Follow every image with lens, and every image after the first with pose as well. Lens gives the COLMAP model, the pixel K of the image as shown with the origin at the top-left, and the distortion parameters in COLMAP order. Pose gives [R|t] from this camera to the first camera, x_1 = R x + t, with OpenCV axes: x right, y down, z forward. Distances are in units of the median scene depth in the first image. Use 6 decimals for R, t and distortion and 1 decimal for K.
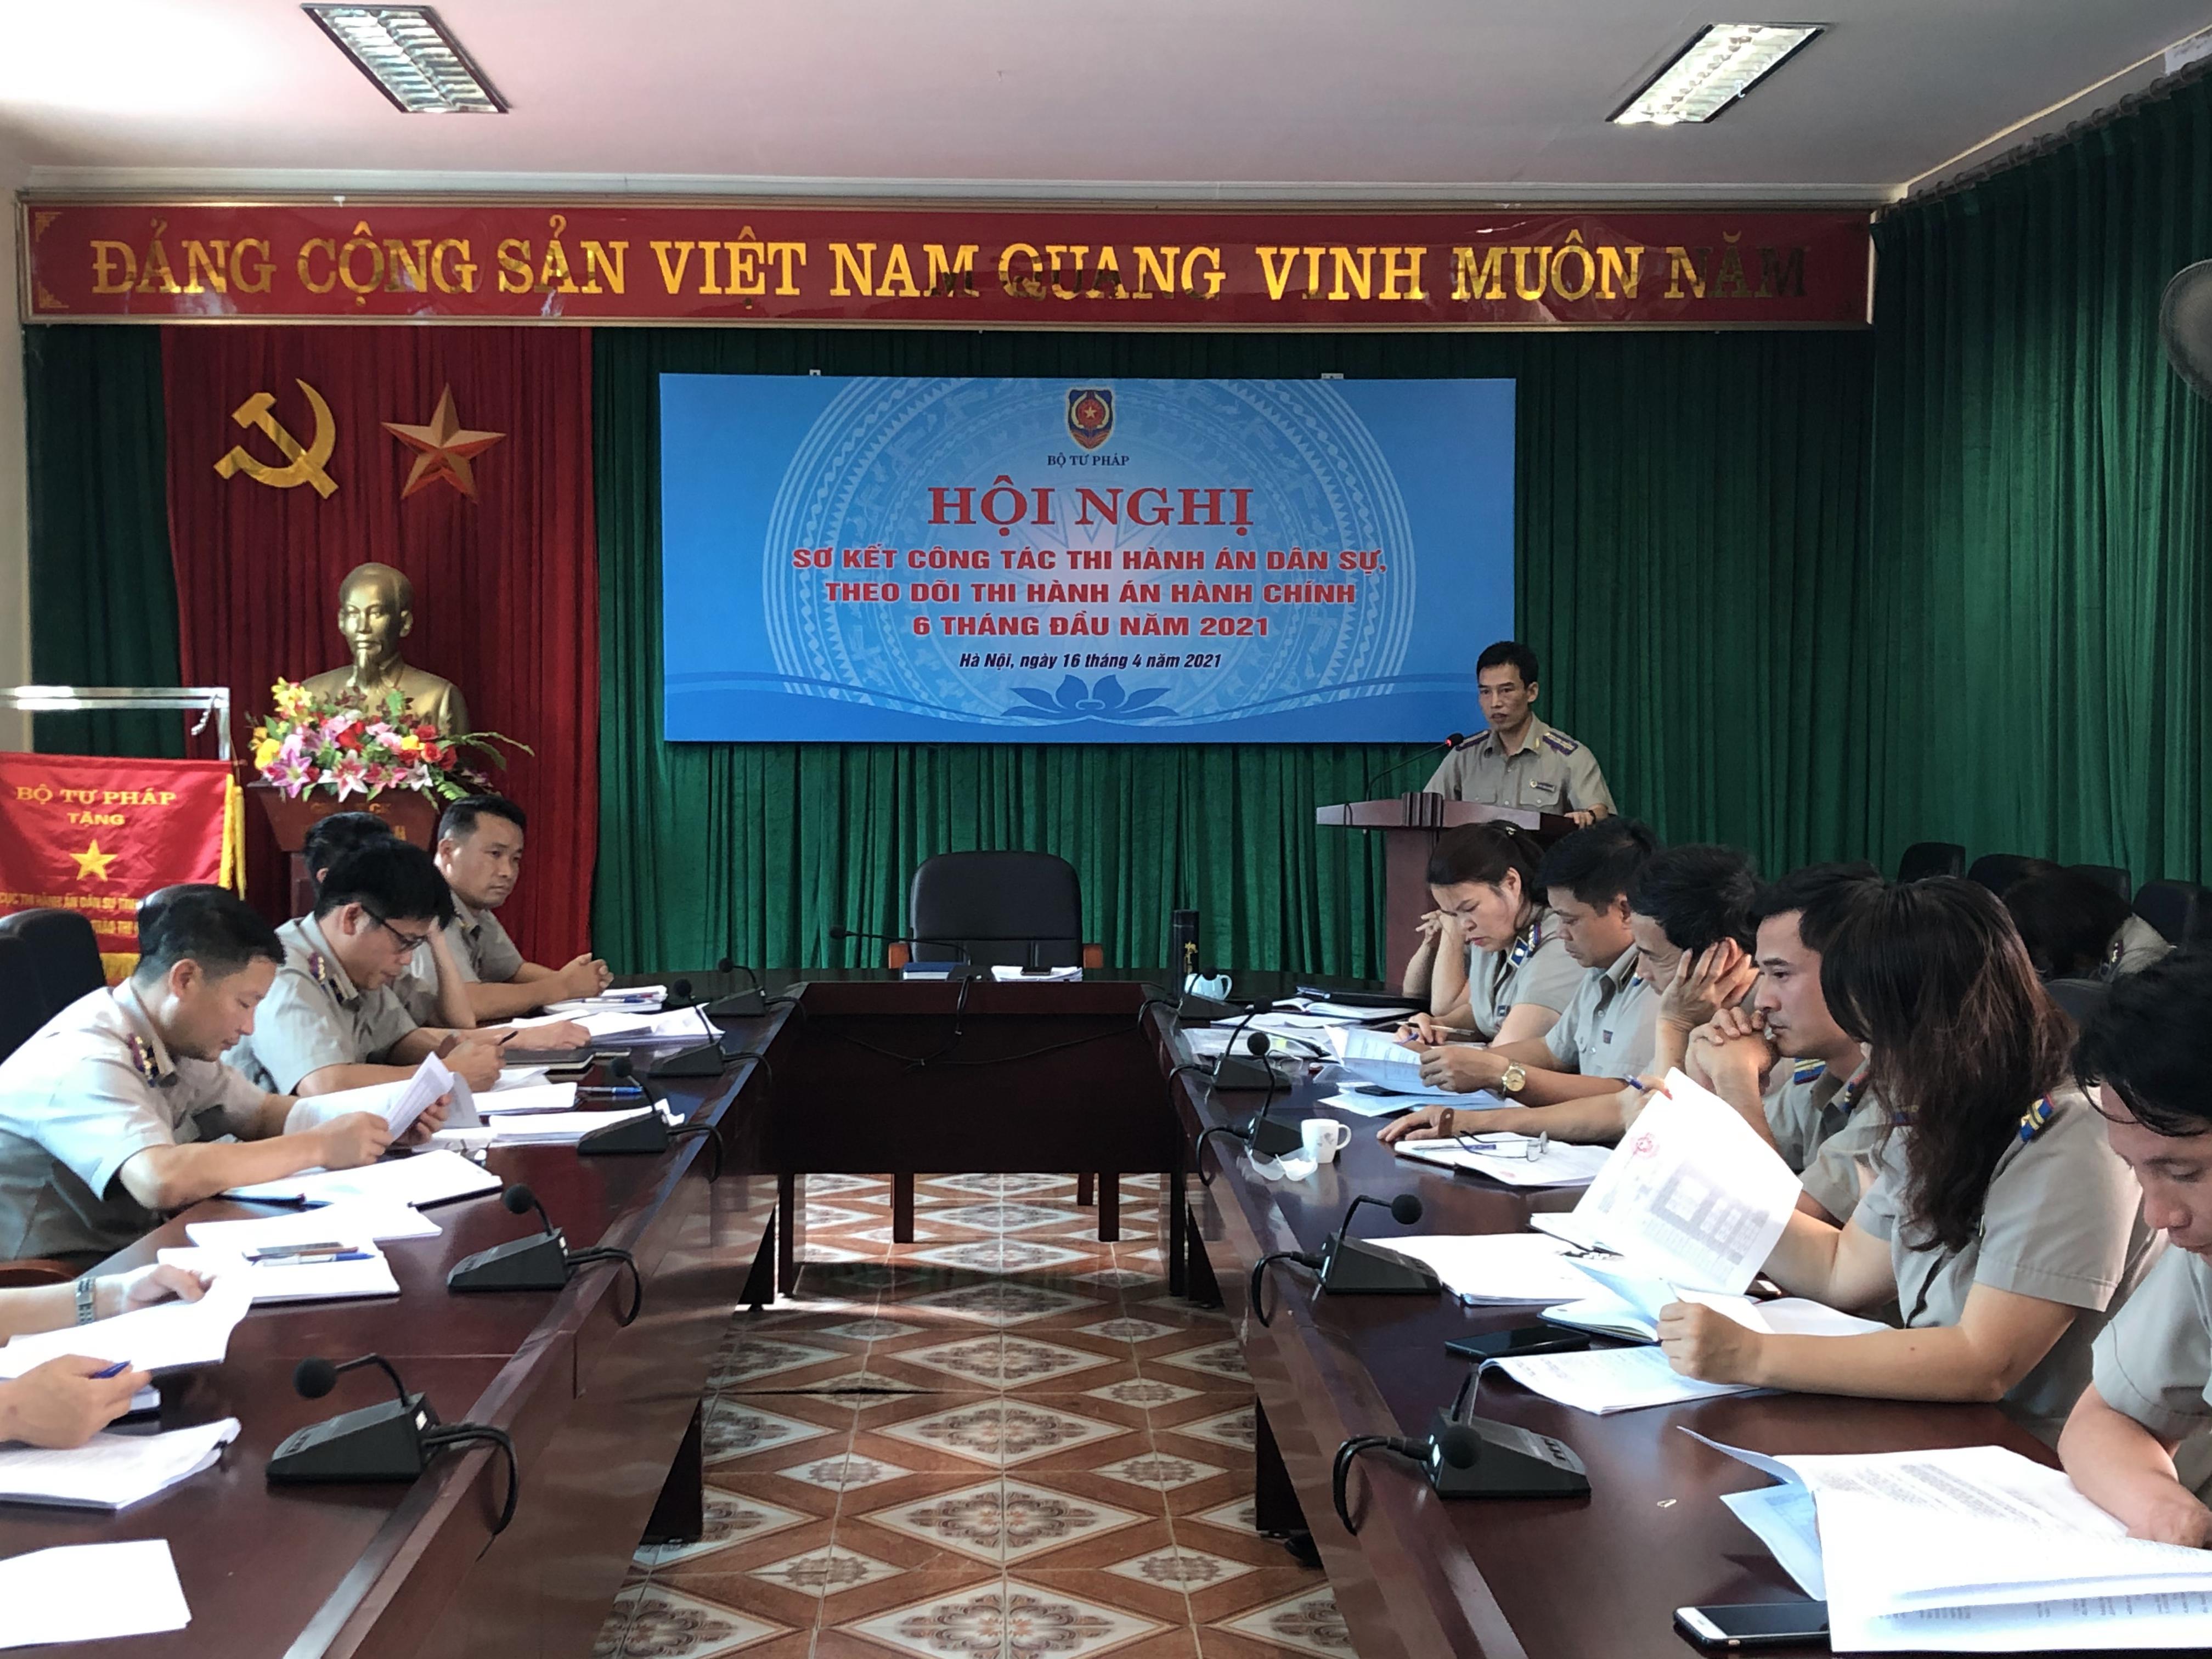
lens RADIAL K [[2774.7, 0, 1111.9], [0, 2774.7, 839.2], [0, 0, 1]] dist [0.142422, -0.407895]
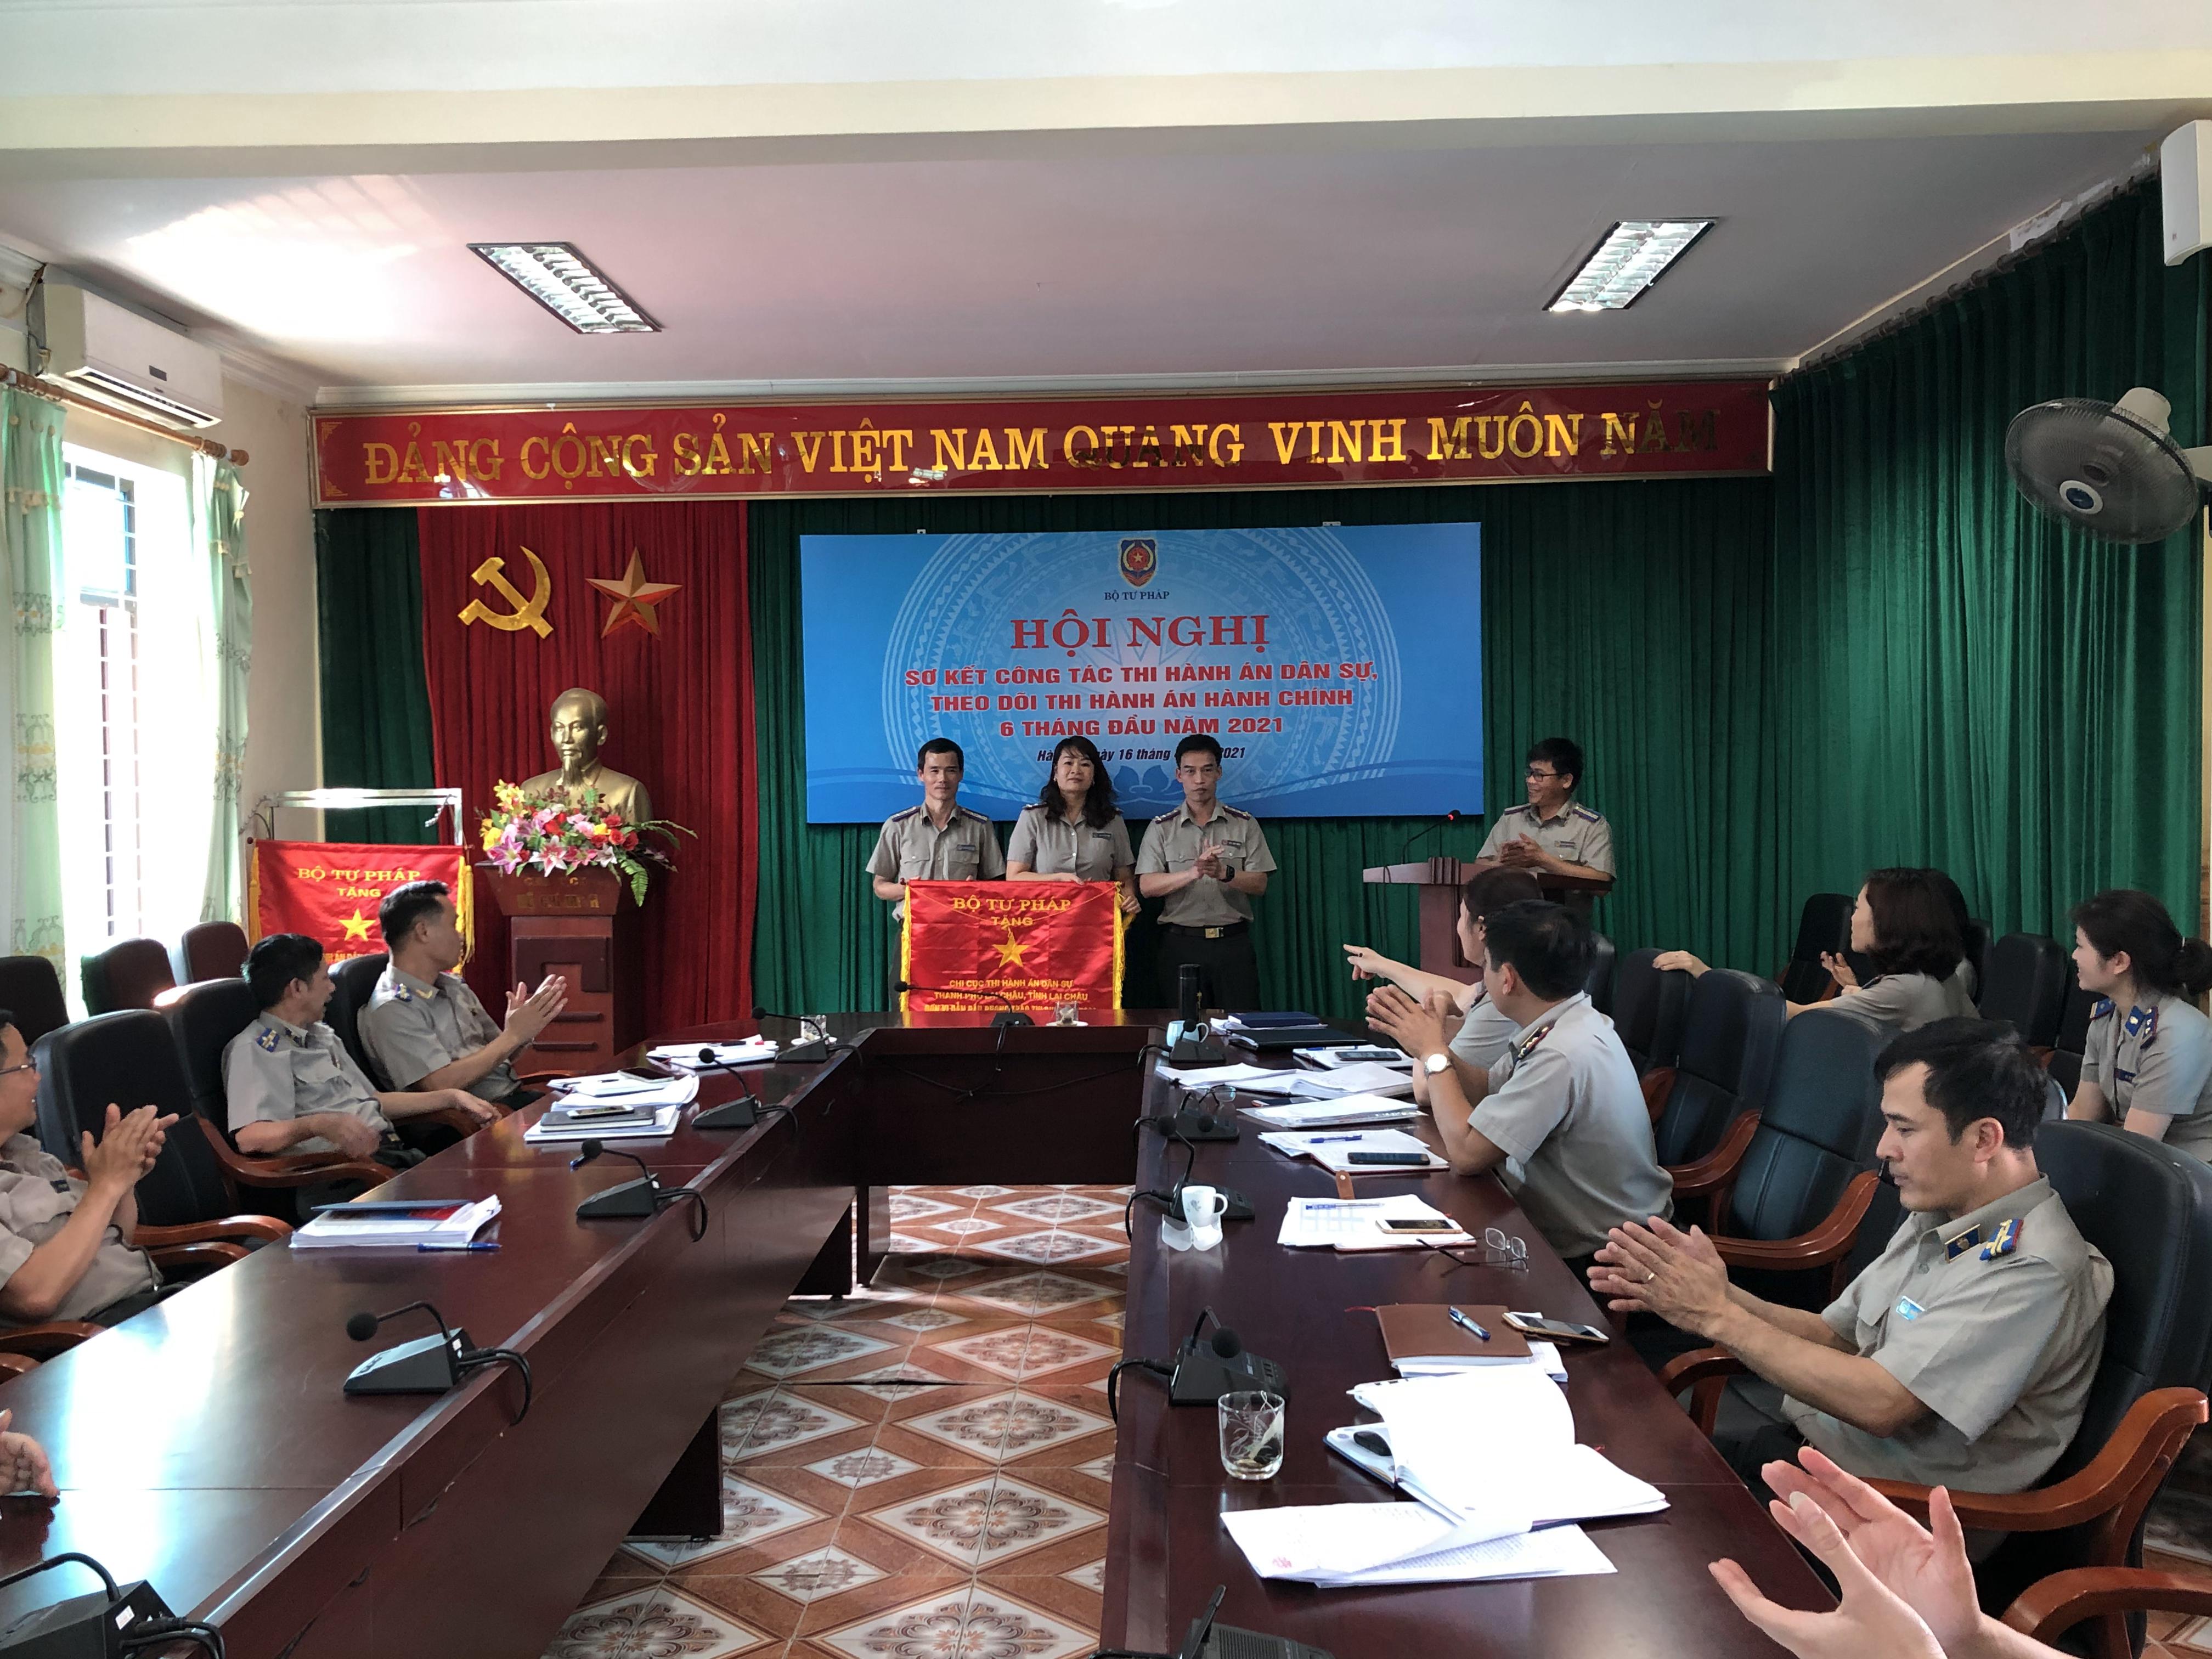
lens RADIAL K [[2023.2, 0, 1098.5], [0, 2023.2, 840.7], [0, 0, 1]] dist [0.134911, -0.323973]
pose [[0.997493, -0.013585, -0.069453, 0.036405], [0.012528, 0.999799, -0.015629, -0.011175], [0.069651, 0.014720, 0.997463, 0.085604]]
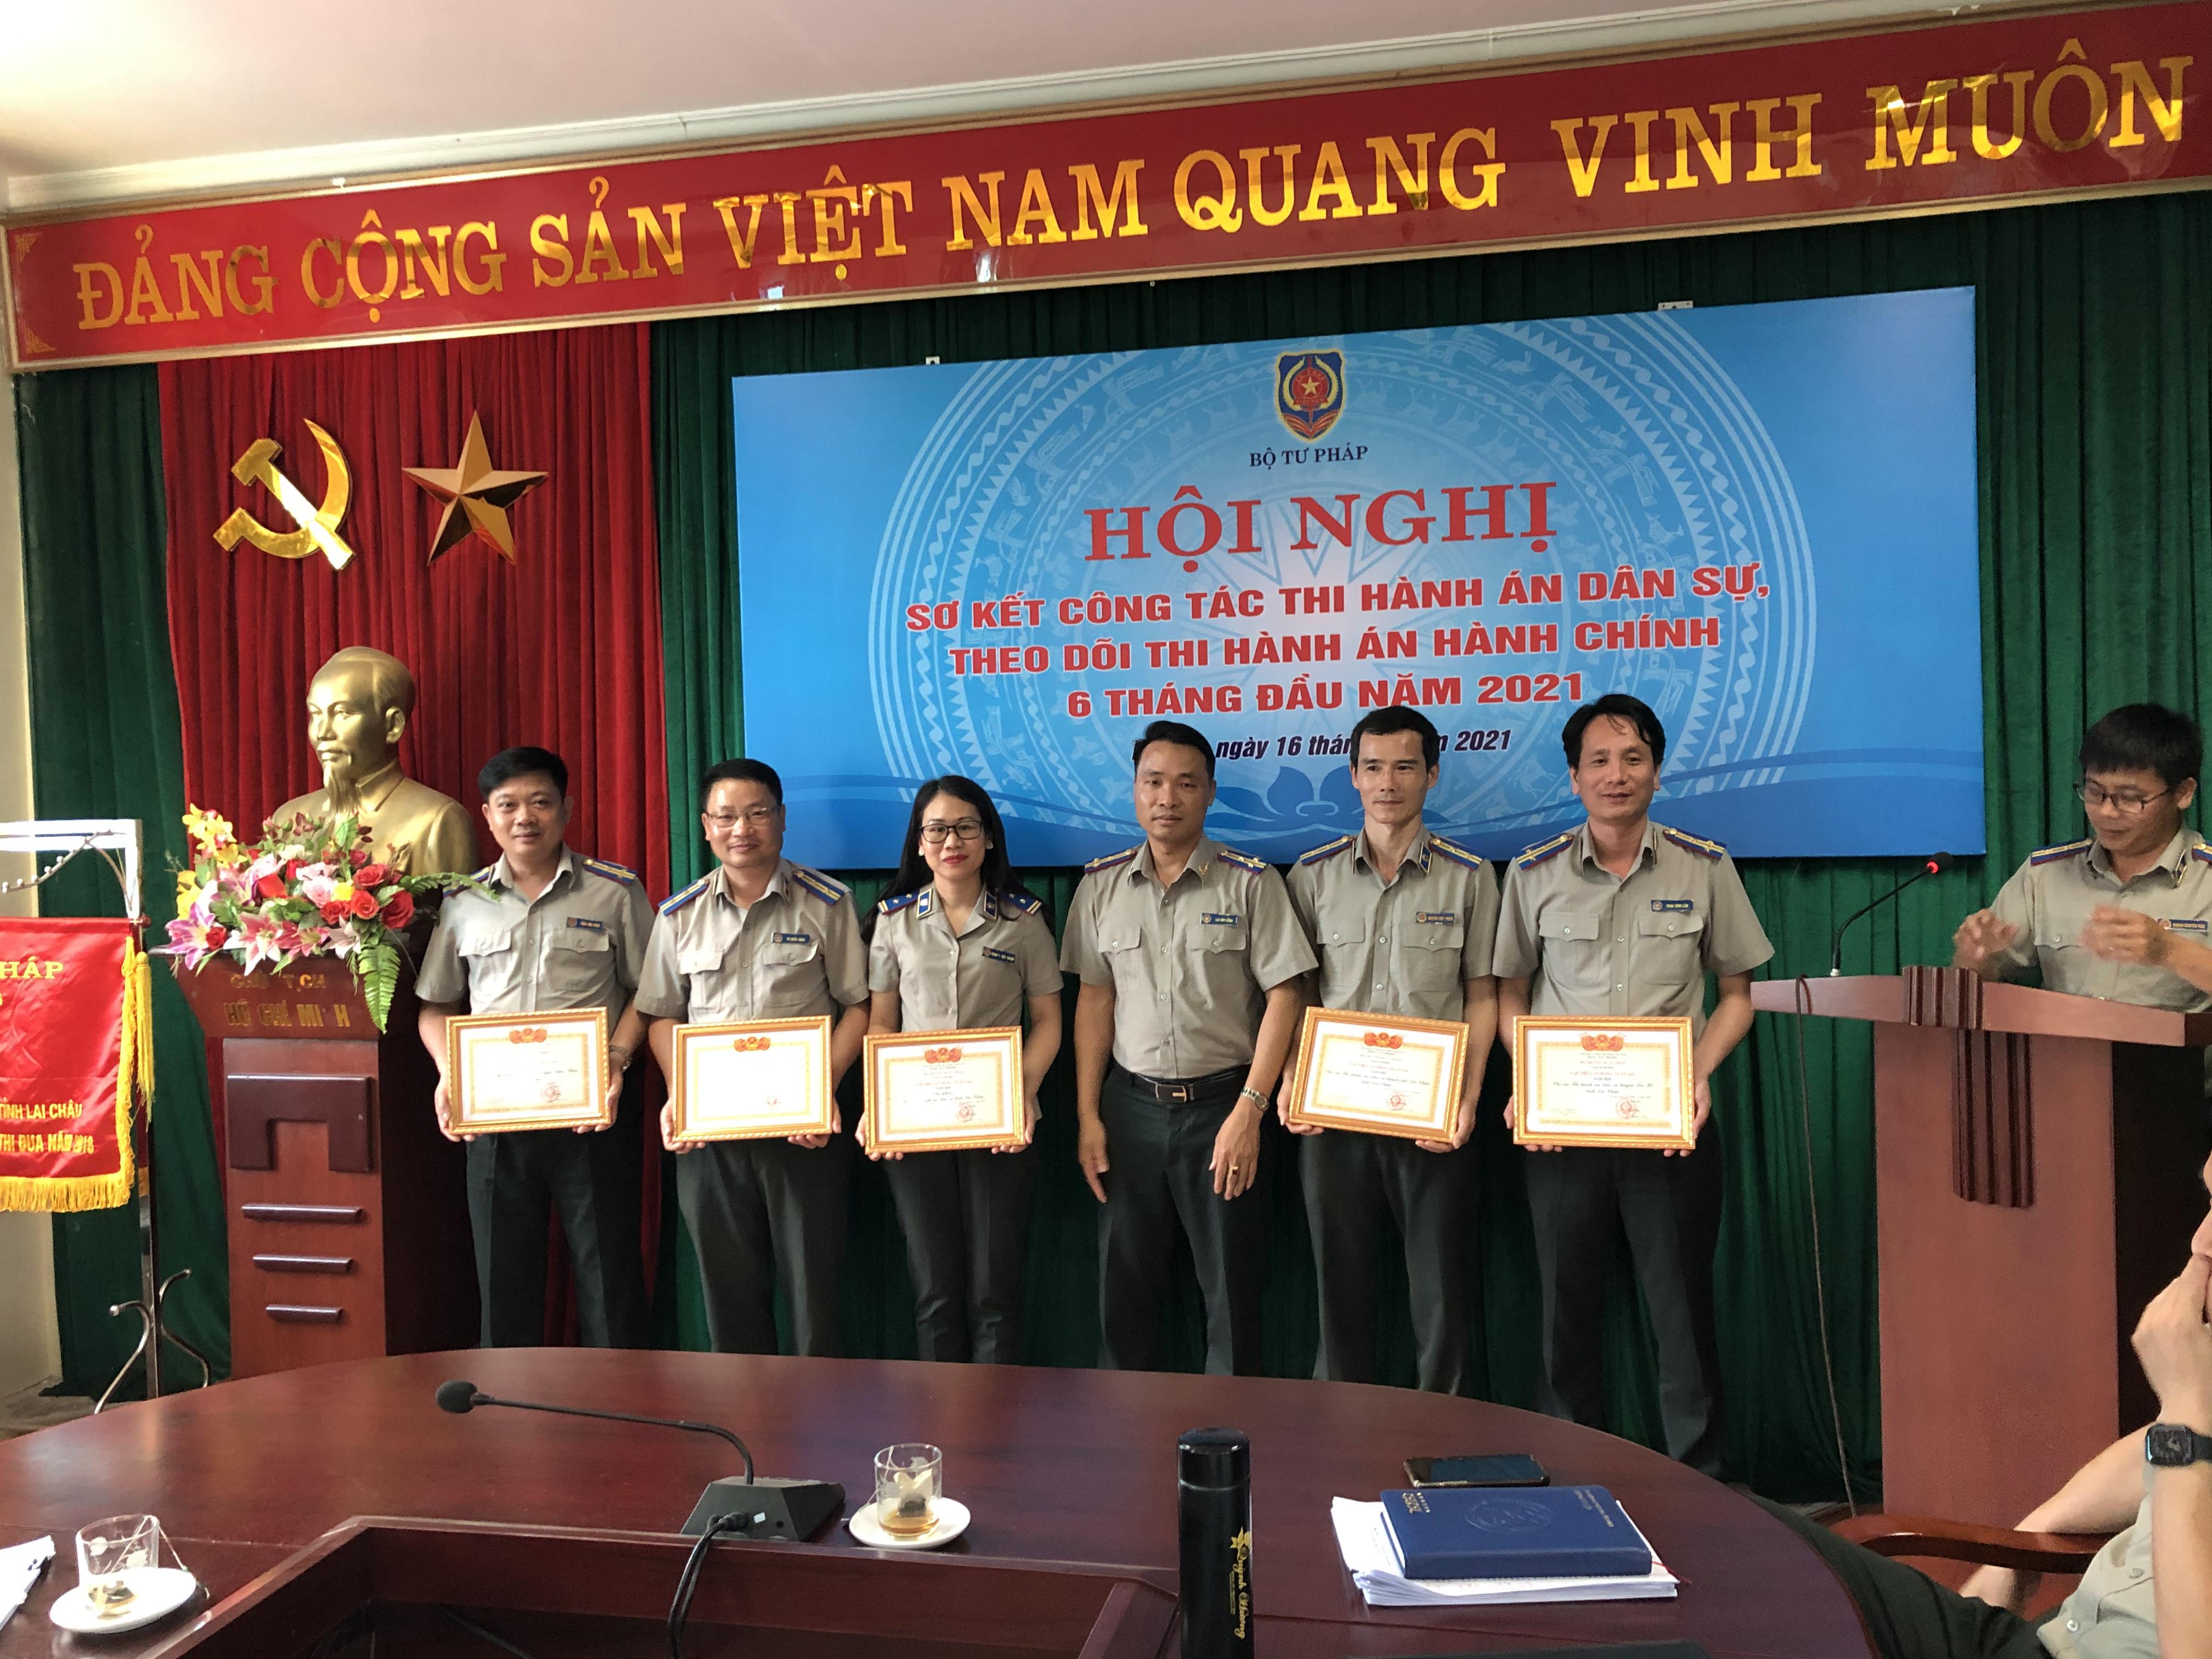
lens RADIAL K [[2075.2, 0, 1106.0], [0, 2075.2, 829.5], [0, 0, 1]] dist [0.095471, -0.169990]
pose [[0.964272, -0.018785, -0.264248, 0.078068], [0.014410, 0.999725, -0.018485, -0.034899], [0.264523, 0.014016, 0.964277, 0.491411]]
